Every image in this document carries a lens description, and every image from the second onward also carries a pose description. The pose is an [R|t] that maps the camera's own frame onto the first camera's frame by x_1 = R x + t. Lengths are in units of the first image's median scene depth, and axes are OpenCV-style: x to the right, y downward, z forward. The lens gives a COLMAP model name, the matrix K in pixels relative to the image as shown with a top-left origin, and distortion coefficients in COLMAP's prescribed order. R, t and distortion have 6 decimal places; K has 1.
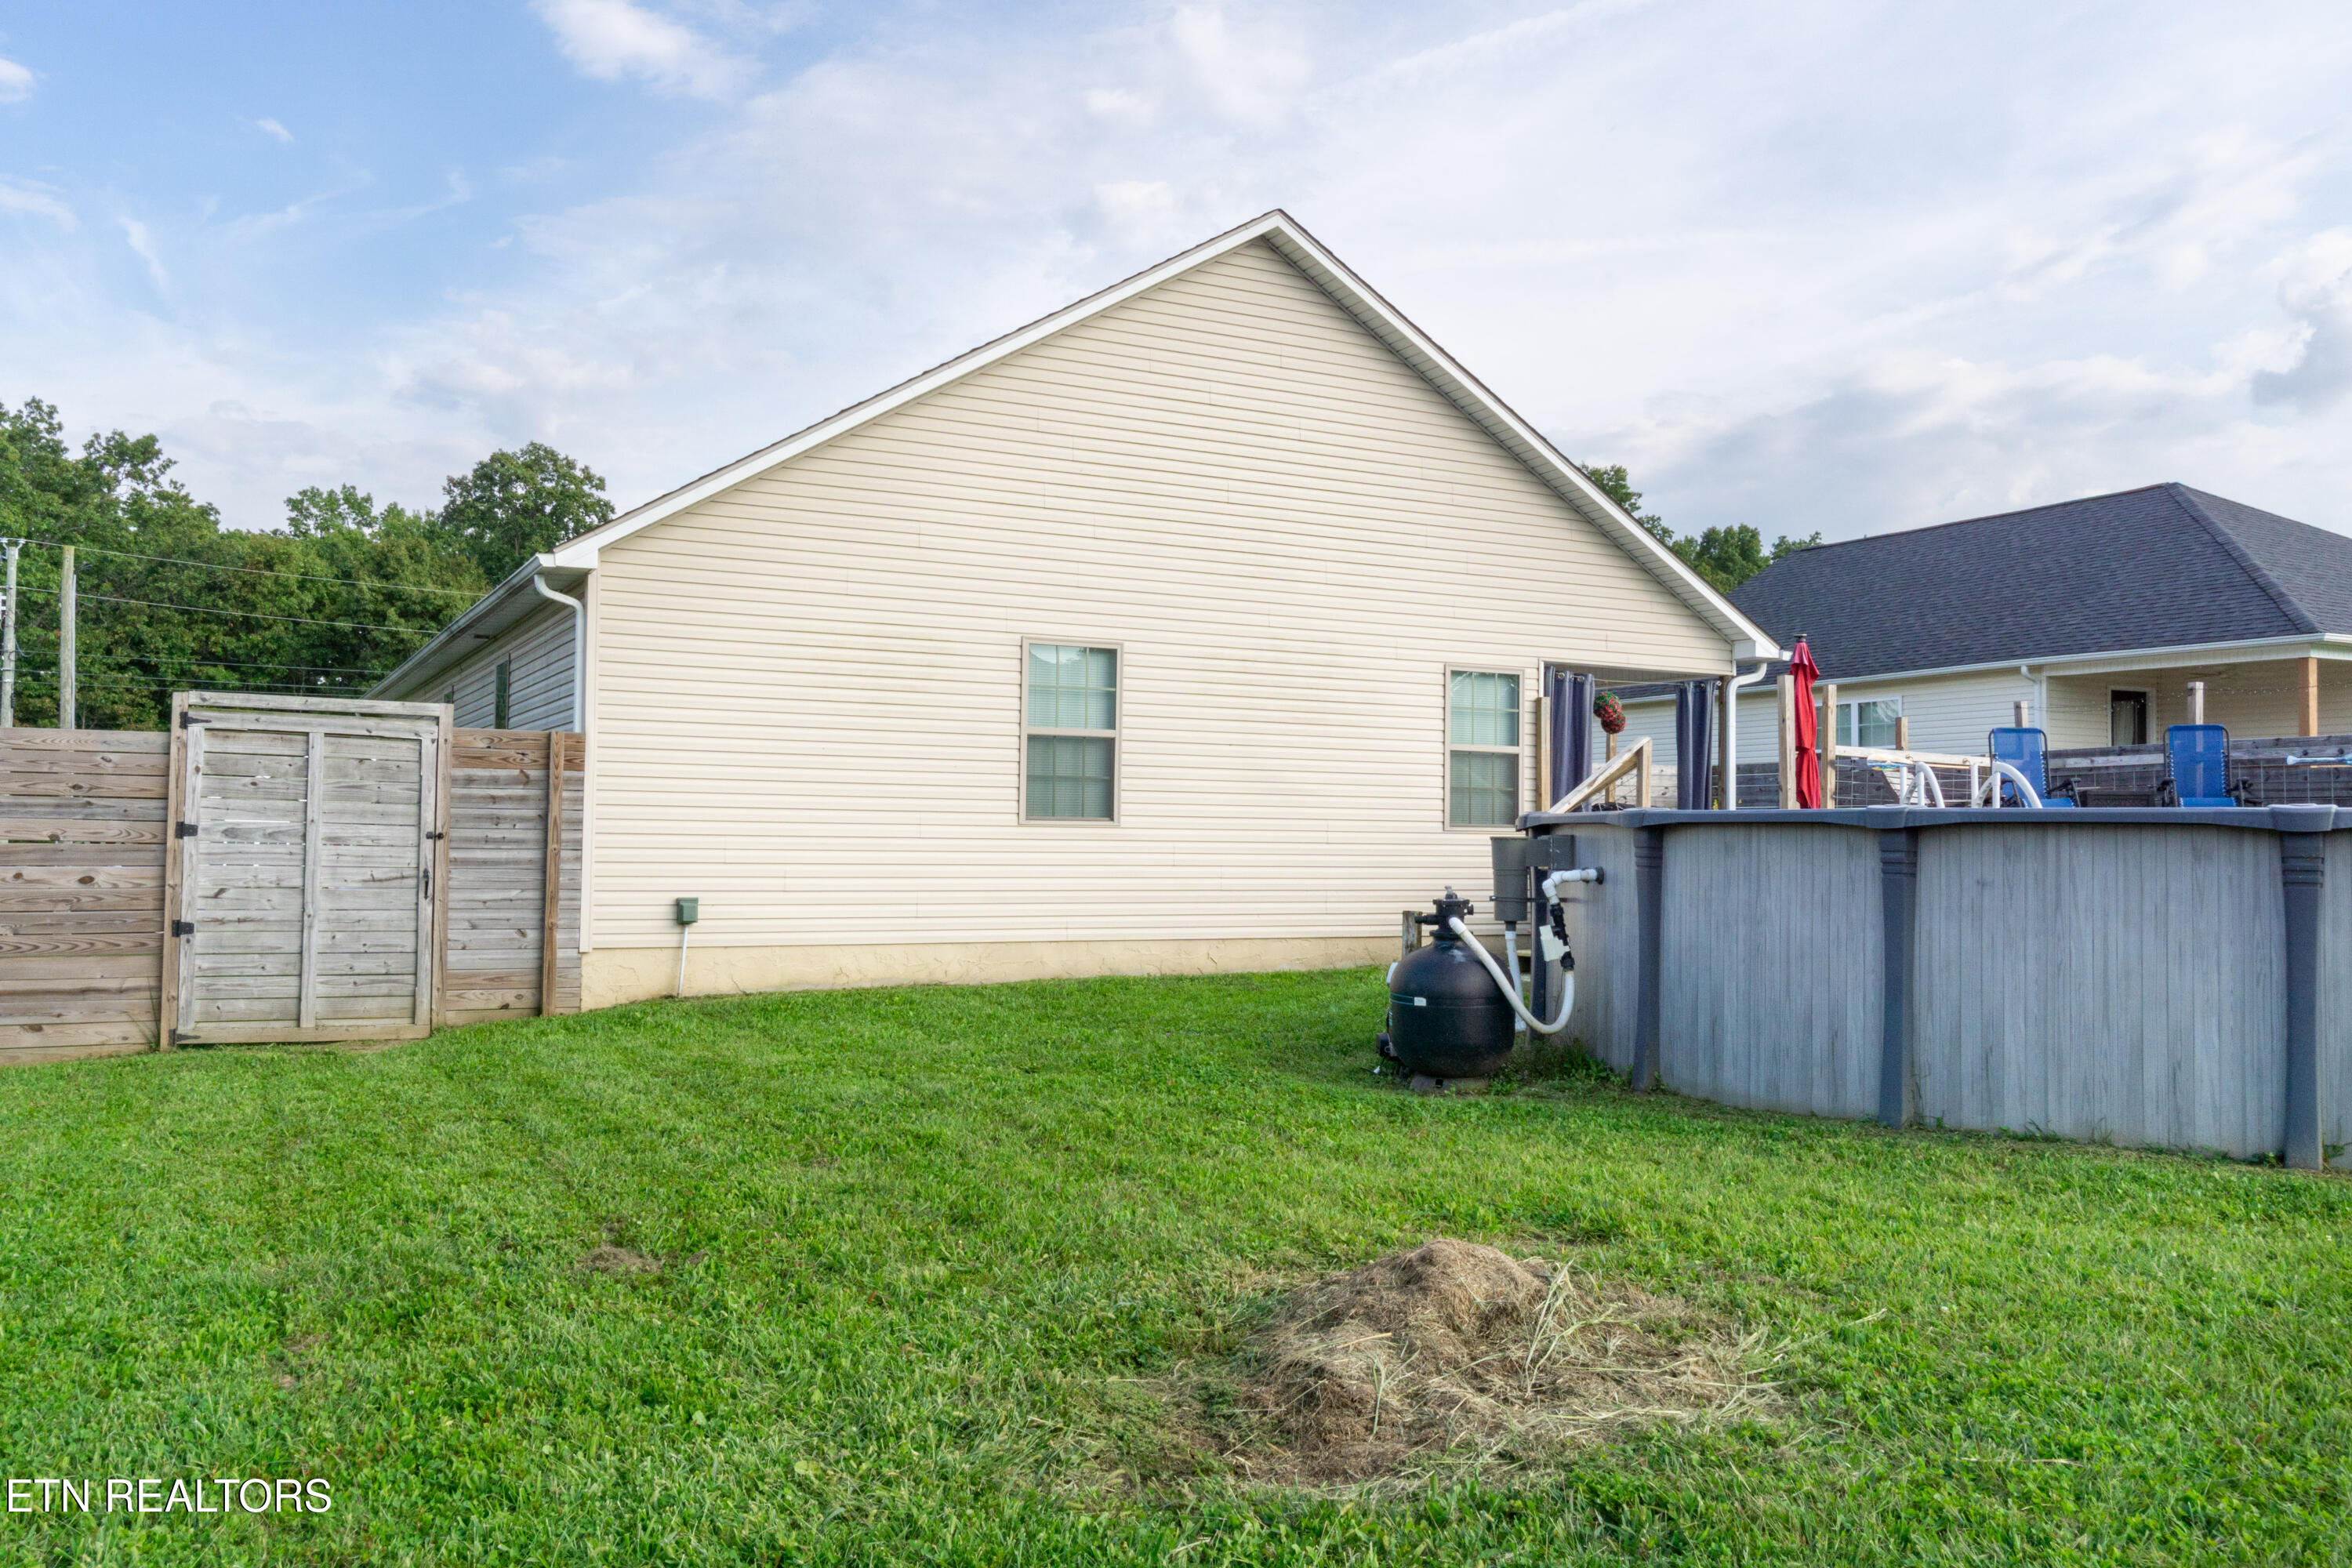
lens RADIAL K [[1813.9, 0, 1176.9], [0, 1813.9, 787.3], [0, 0, 1]] dist [0.001183, 0.002293]
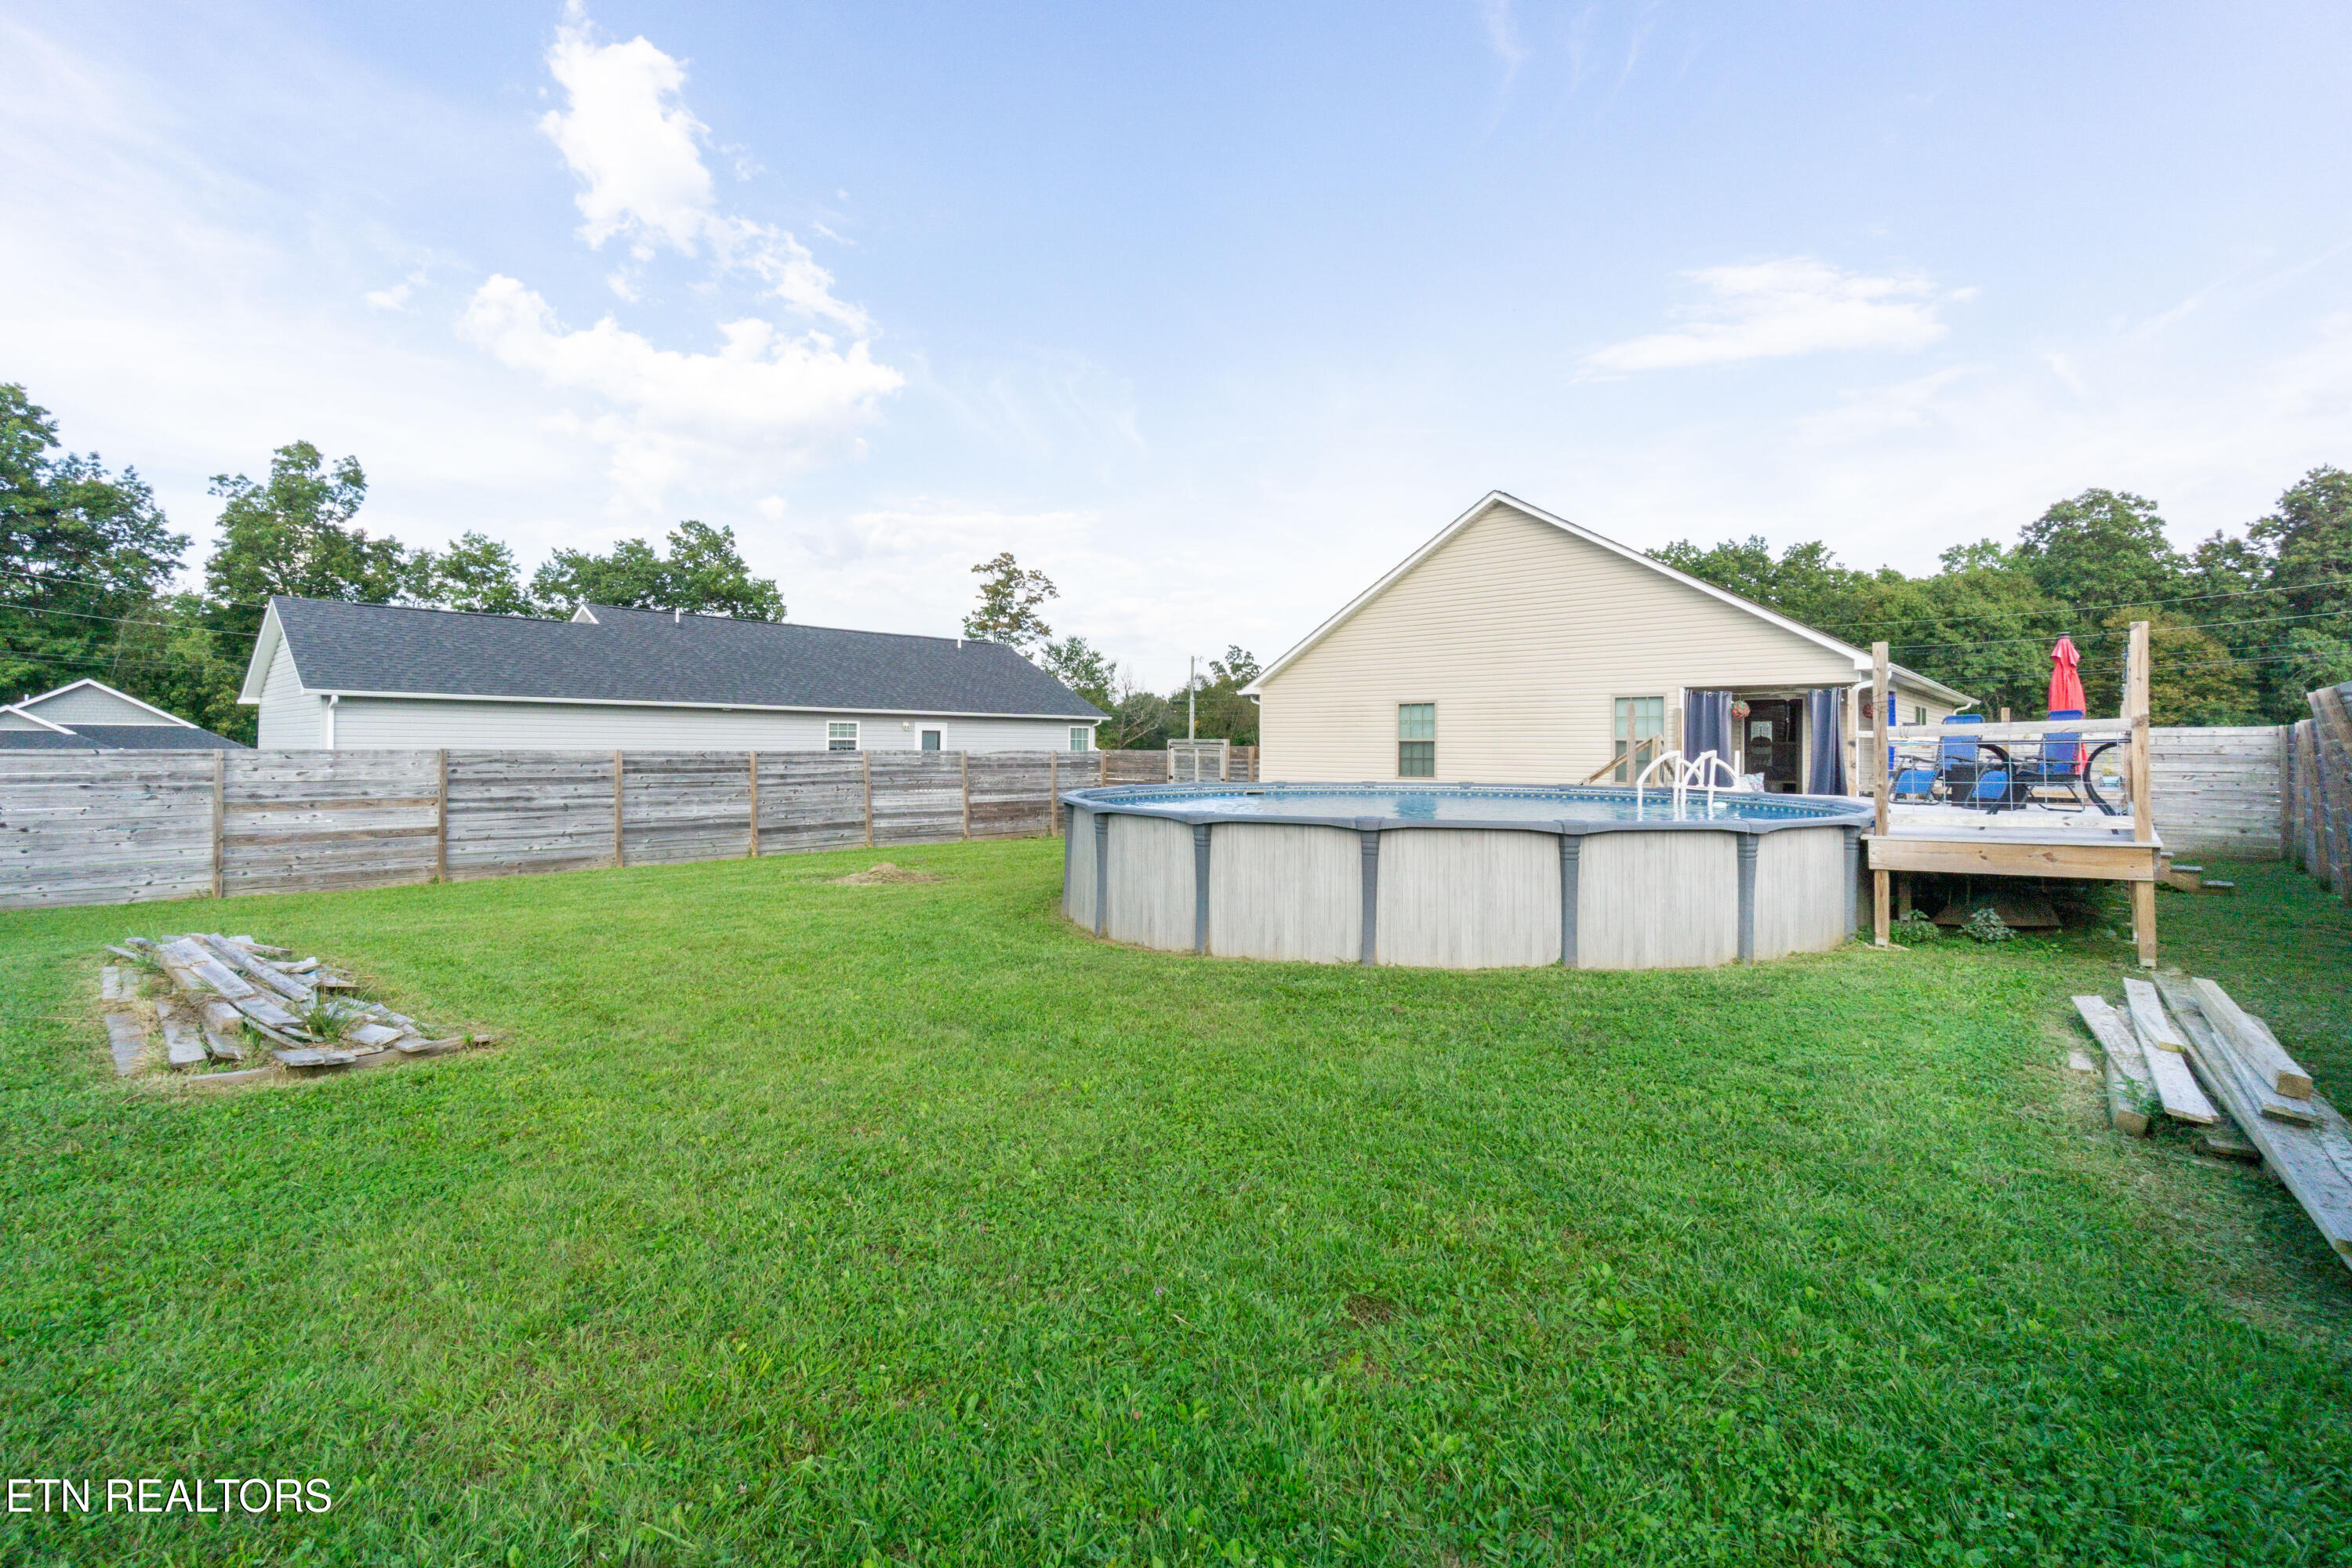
lens RADIAL K [[1042.4, 0, 1166.9], [0, 1042.4, 764.7], [0, 0, 1]] dist [-0.001507, 0.001361]
pose [[0.339421, 0.004860, -0.940622, 0.189348], [0.026305, 0.999547, 0.014656, -0.004451], [0.940267, -0.029718, 0.339140, 0.038700]]
